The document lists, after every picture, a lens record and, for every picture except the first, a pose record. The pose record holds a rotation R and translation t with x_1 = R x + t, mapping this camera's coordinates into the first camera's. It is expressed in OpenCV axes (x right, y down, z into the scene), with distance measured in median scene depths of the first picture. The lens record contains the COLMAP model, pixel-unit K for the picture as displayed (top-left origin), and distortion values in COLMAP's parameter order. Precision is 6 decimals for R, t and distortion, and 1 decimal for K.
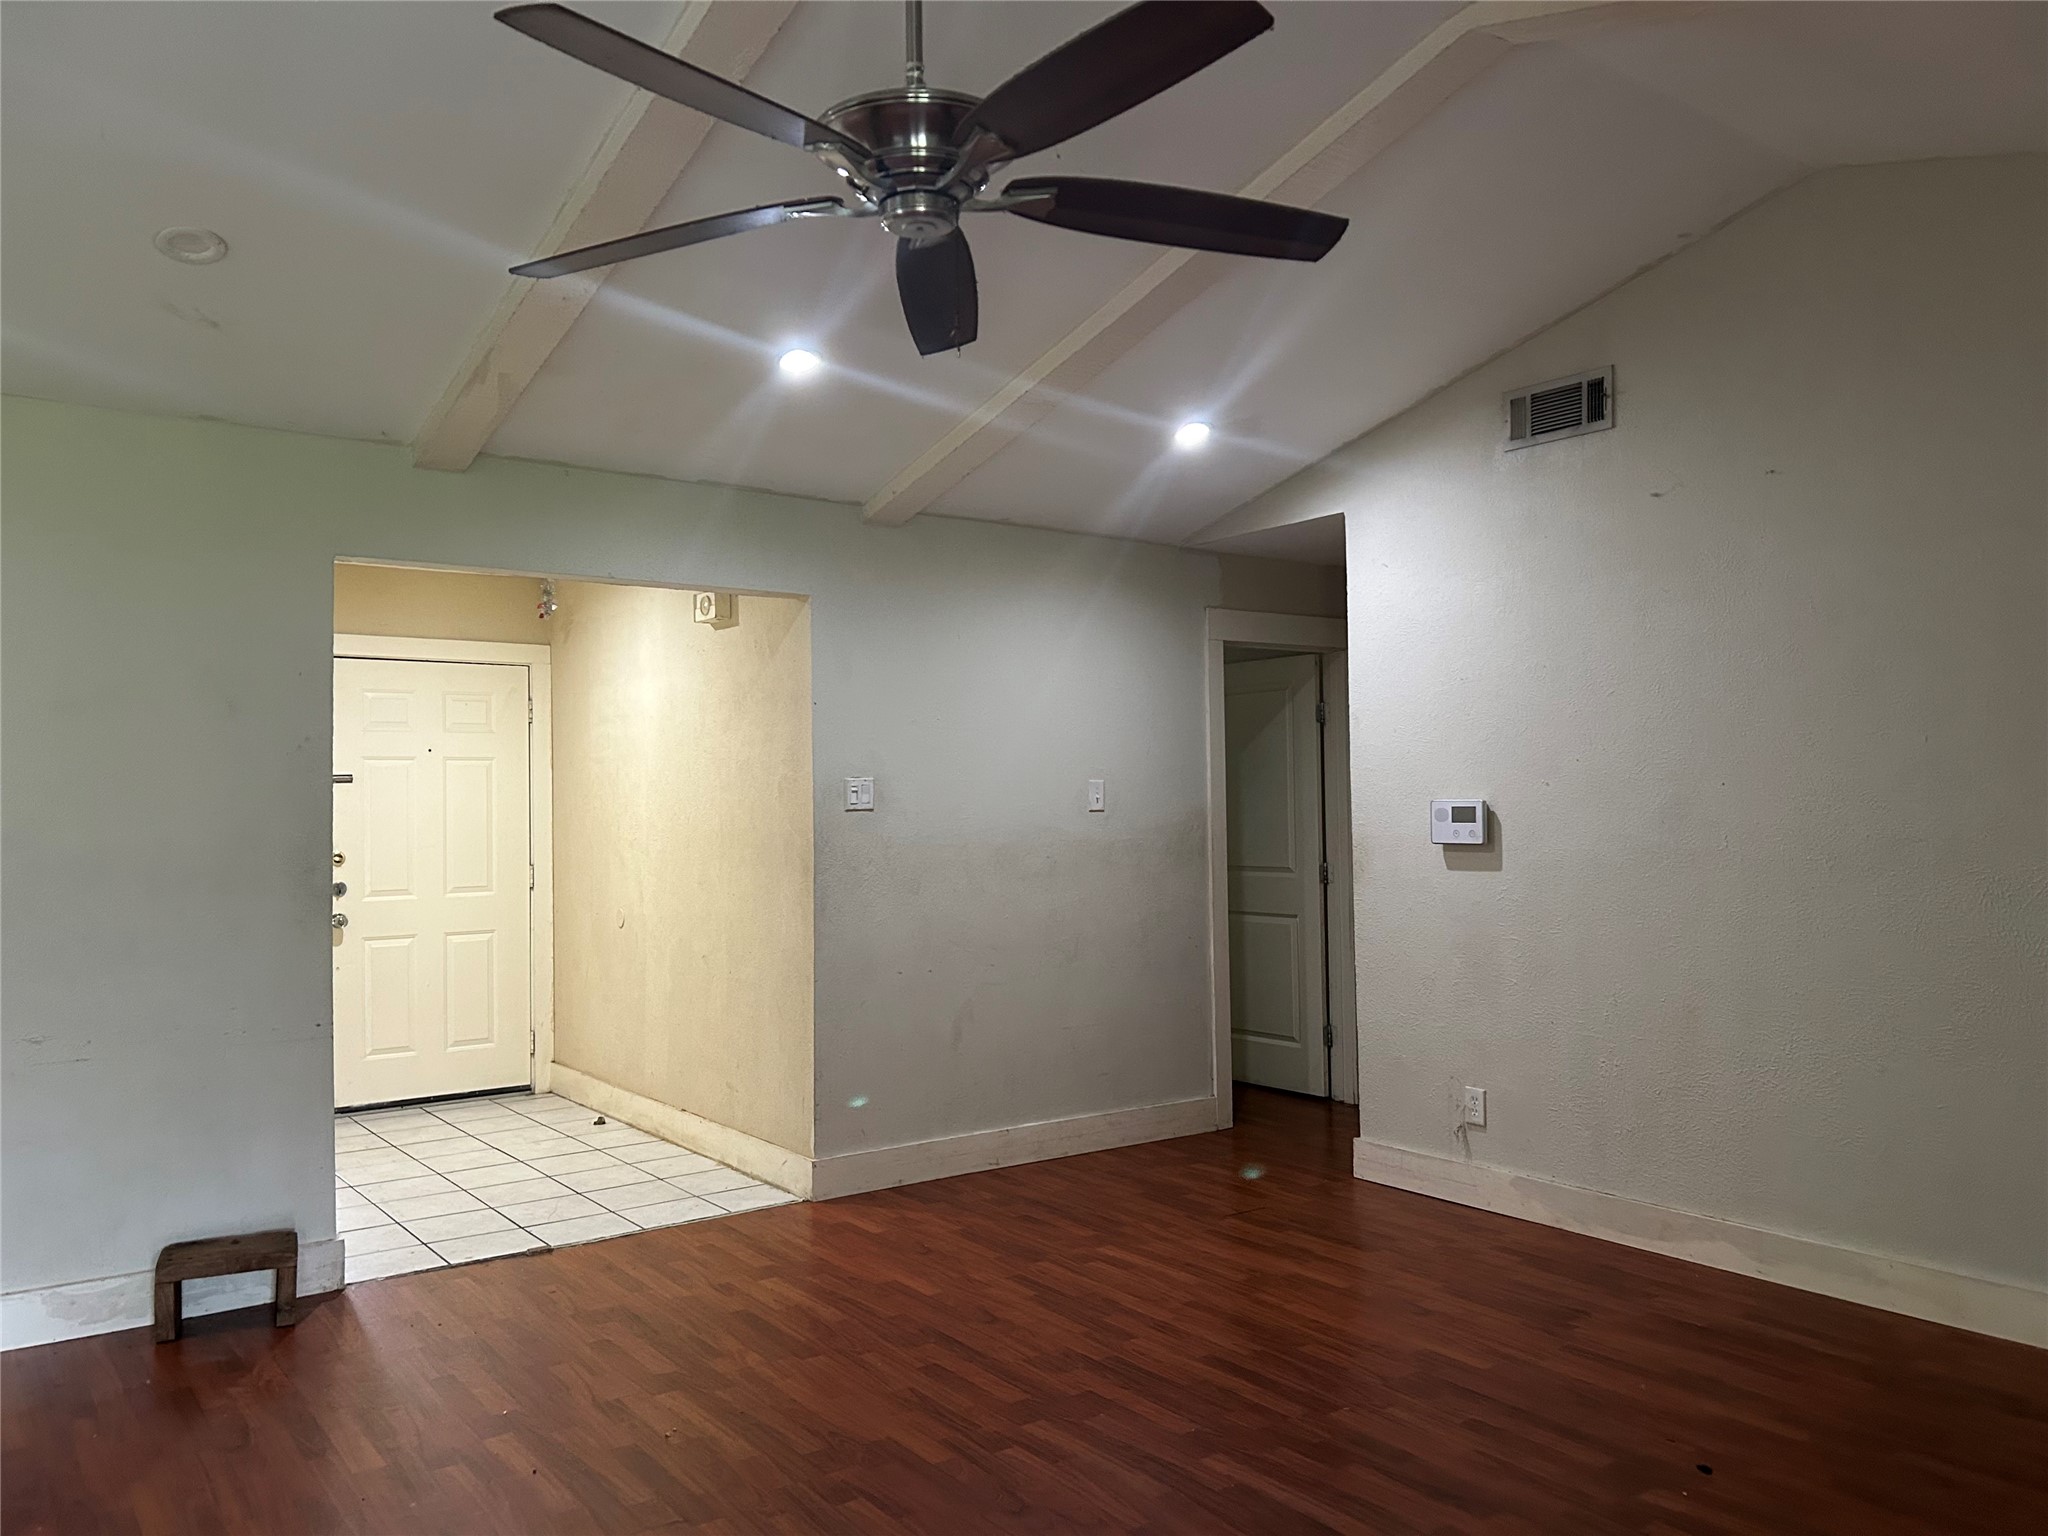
lens RADIAL K [[1540.9, 0, 1024.0], [0, 1540.9, 768.0], [0, 0, 1]] dist [0.039526, -0.003564]
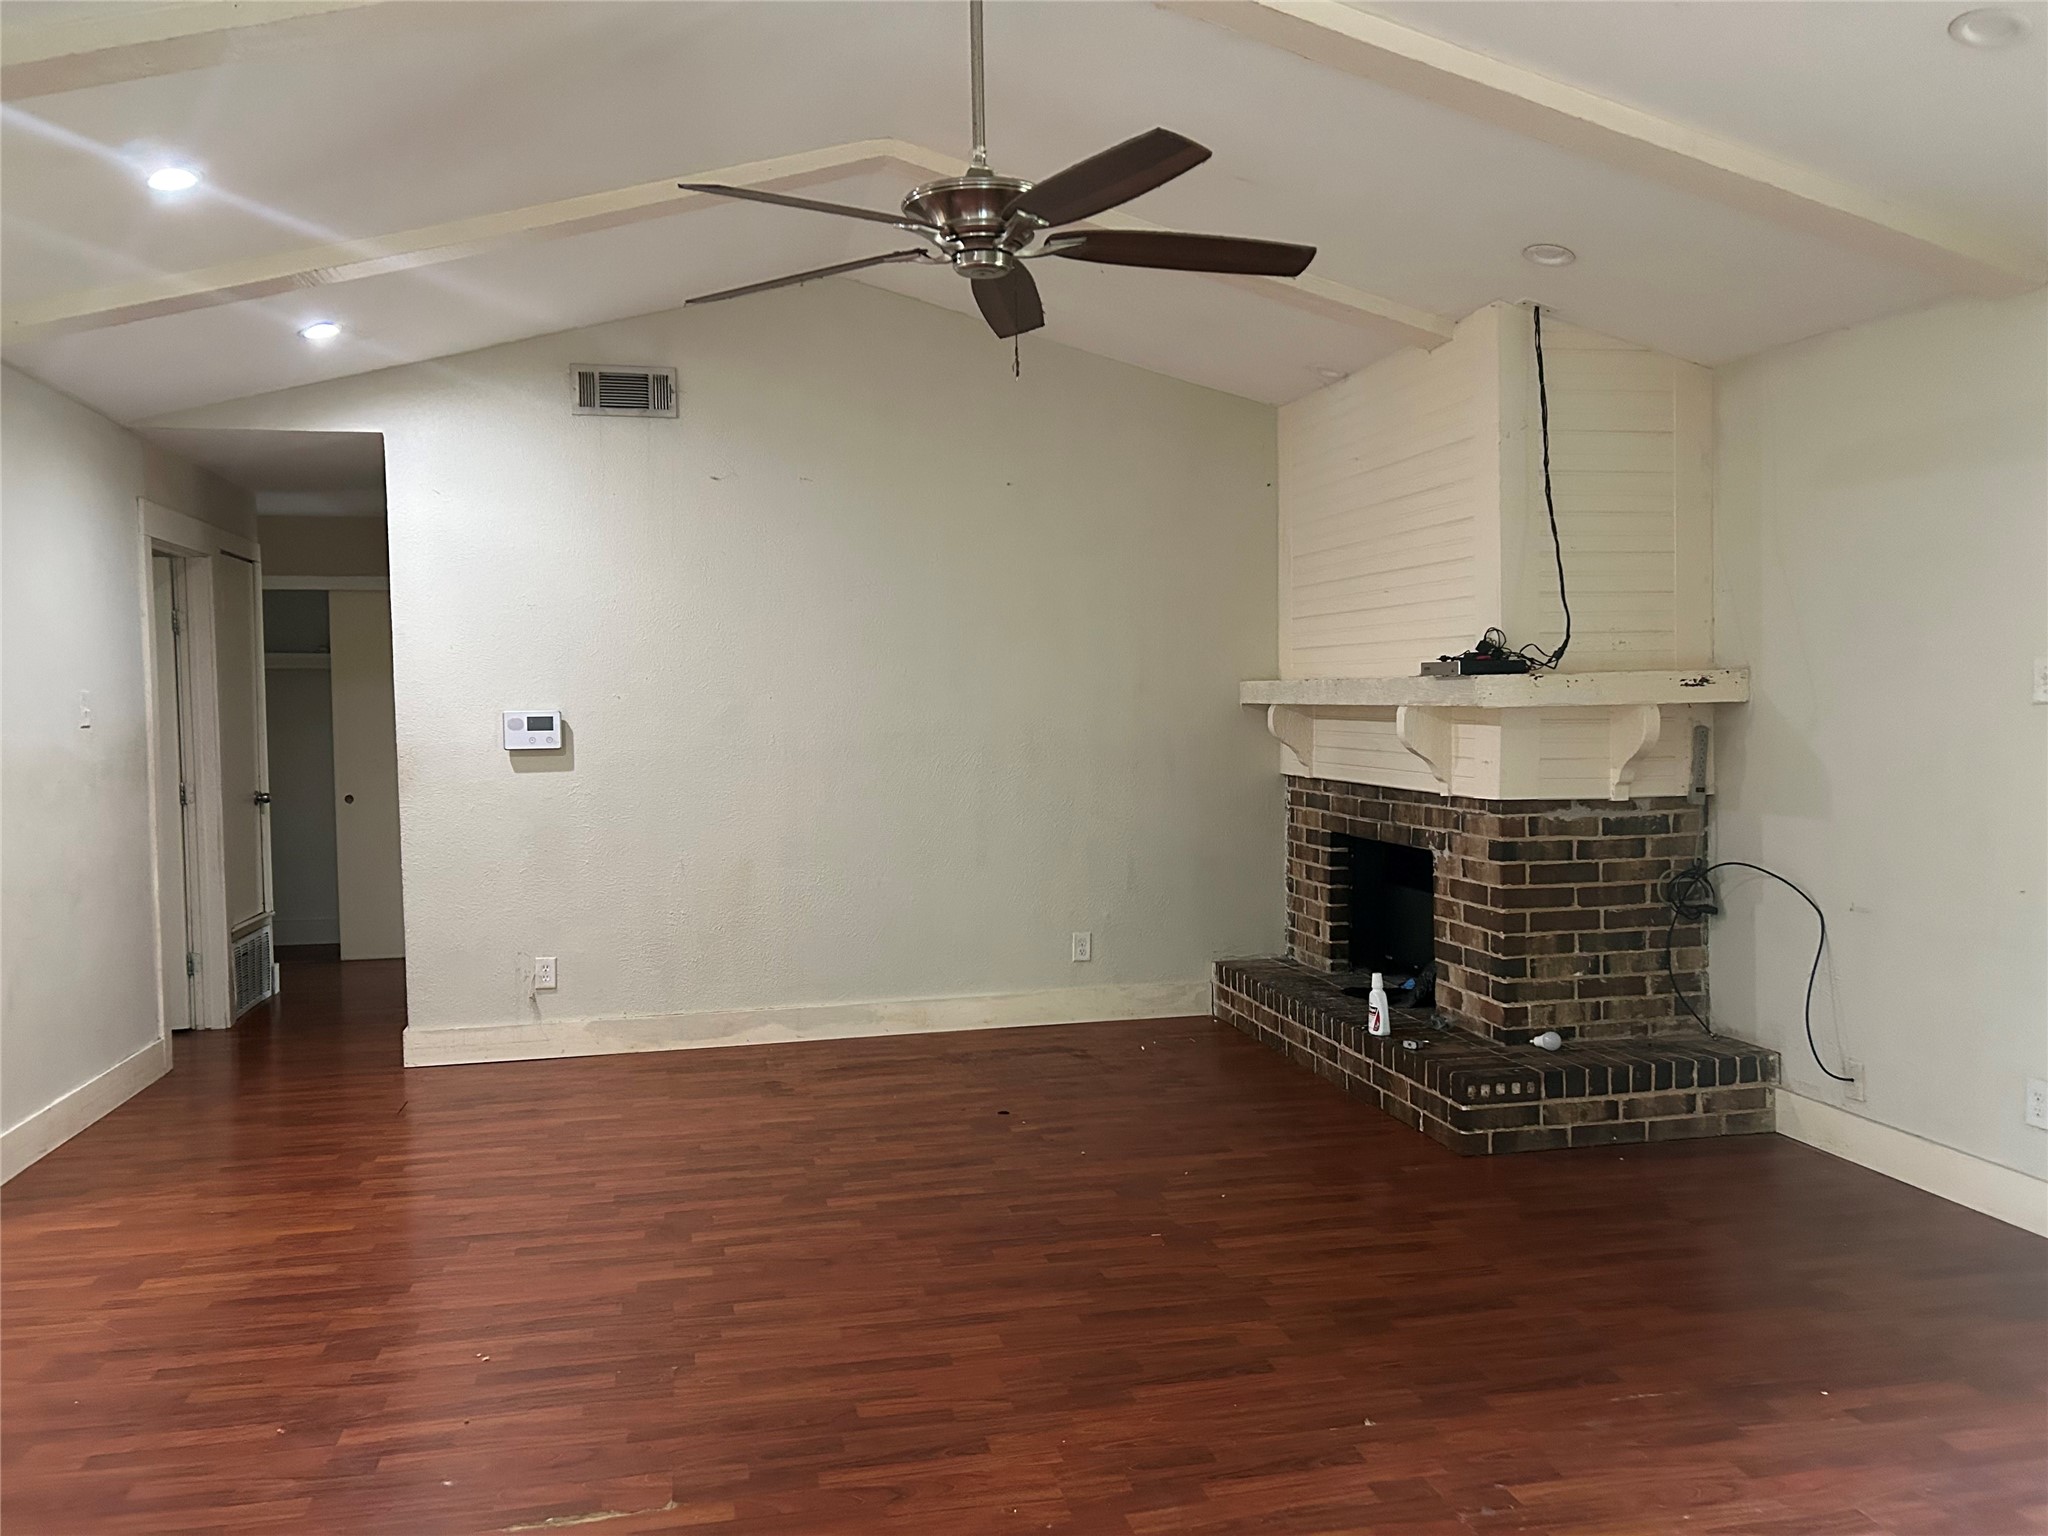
lens RADIAL K [[1558.5, 0, 1024.0], [0, 1558.5, 768.0], [0, 0, 1]] dist [0.011054, 0.002645]
pose [[0.397473, -0.033522, 0.917001, -0.748932], [-0.012030, 0.999056, 0.041736, 0.011895], [-0.917535, -0.027621, 0.396695, 0.241213]]
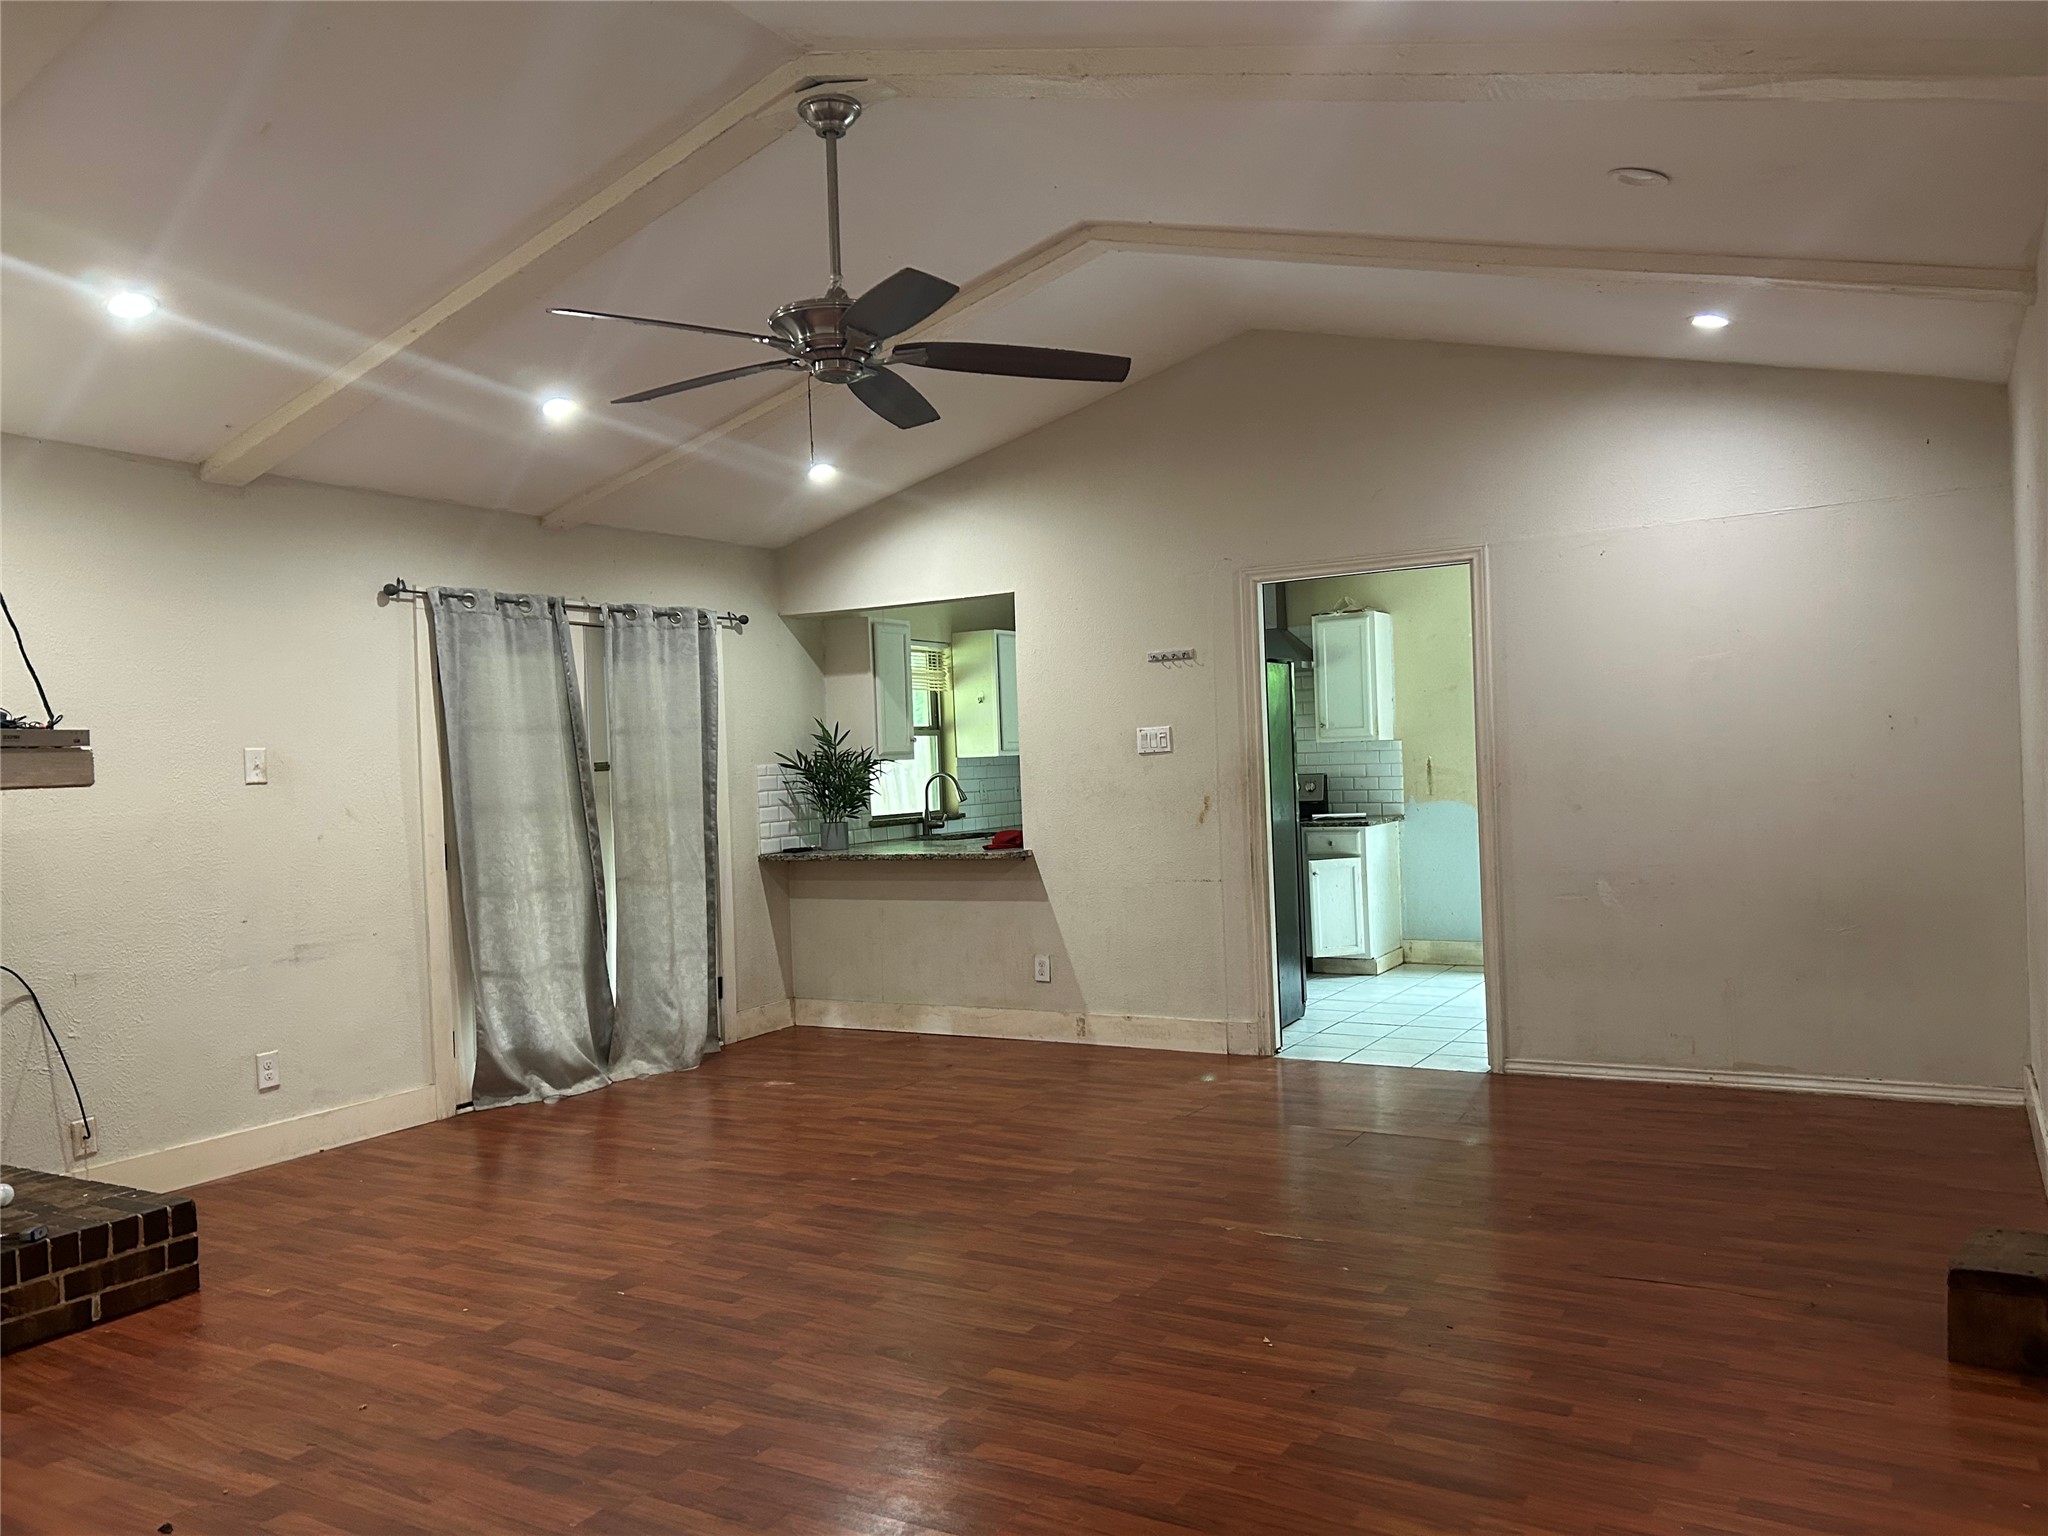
lens RADIAL K [[1540.9, 0, 1024.0], [0, 1540.9, 768.0], [0, 0, 1]] dist [0.039526, -0.003564]
pose [[-0.914819, 0.050490, -0.400697, 0.234462], [0.058452, 0.998261, -0.007662, 0.039782], [0.399613, -0.030431, -0.916179, 1.440444]]
